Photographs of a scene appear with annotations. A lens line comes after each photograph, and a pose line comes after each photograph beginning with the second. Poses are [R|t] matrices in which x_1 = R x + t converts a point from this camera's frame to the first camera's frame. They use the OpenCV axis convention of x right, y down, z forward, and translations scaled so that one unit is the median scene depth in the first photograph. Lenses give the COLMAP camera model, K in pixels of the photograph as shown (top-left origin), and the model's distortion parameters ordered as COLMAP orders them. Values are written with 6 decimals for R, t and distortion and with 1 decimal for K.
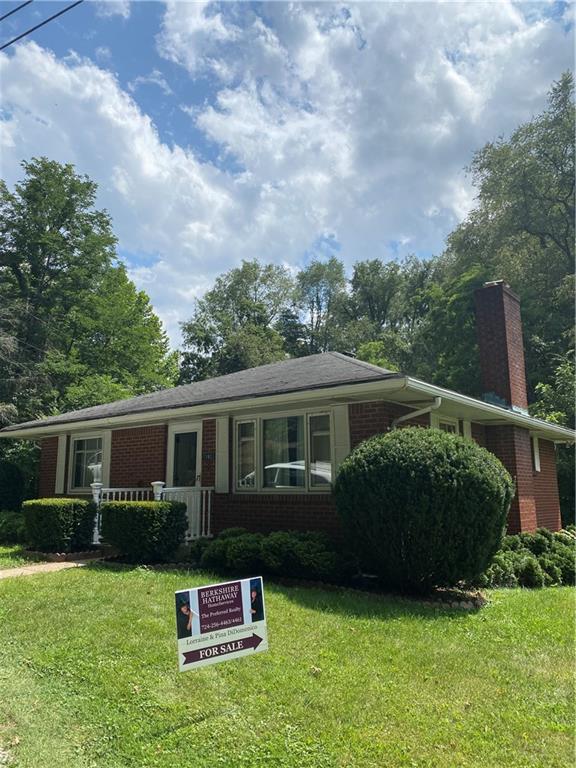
lens RADIAL K [[583.5, 0, 288.3], [0, 583.5, 398.1], [0, 0, 1]] dist [0.052329, -0.000102]
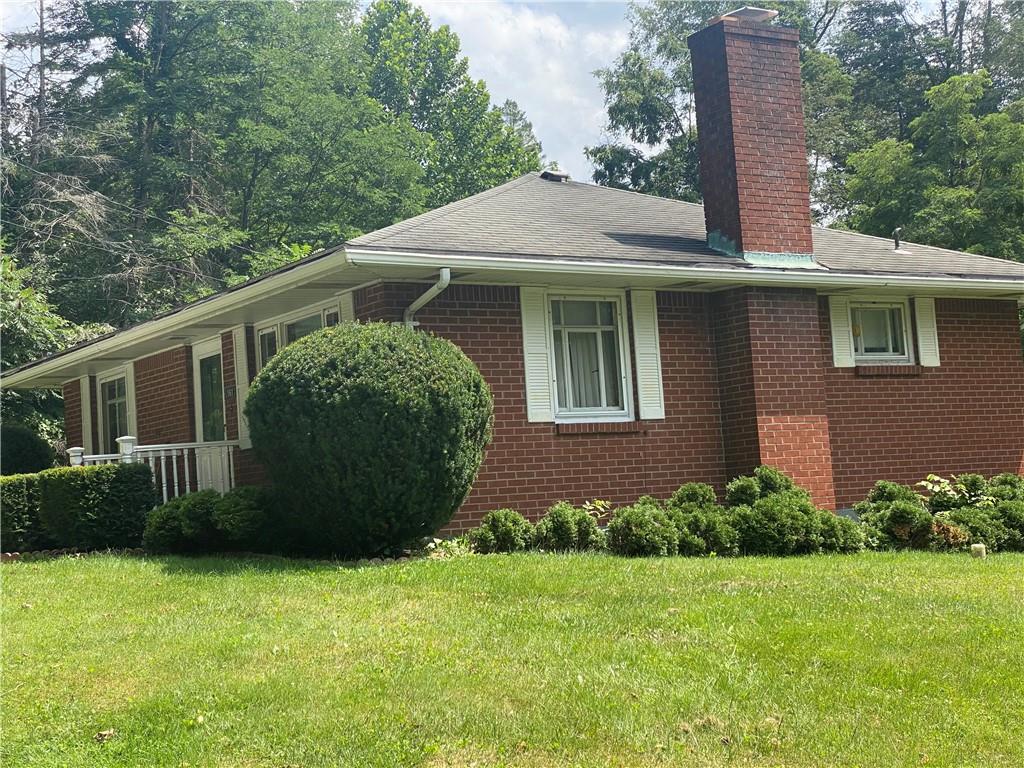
lens RADIAL K [[1543.4, 0, 512.0], [0, 1543.4, 384.0], [0, 0, 1]] dist [0.215663, -0.029487]
pose [[0.946462, -0.082652, -0.312055, 0.158206], [0.109700, 0.991489, 0.070111, 0.002458], [0.303605, -0.100589, 0.947473, -0.109243]]
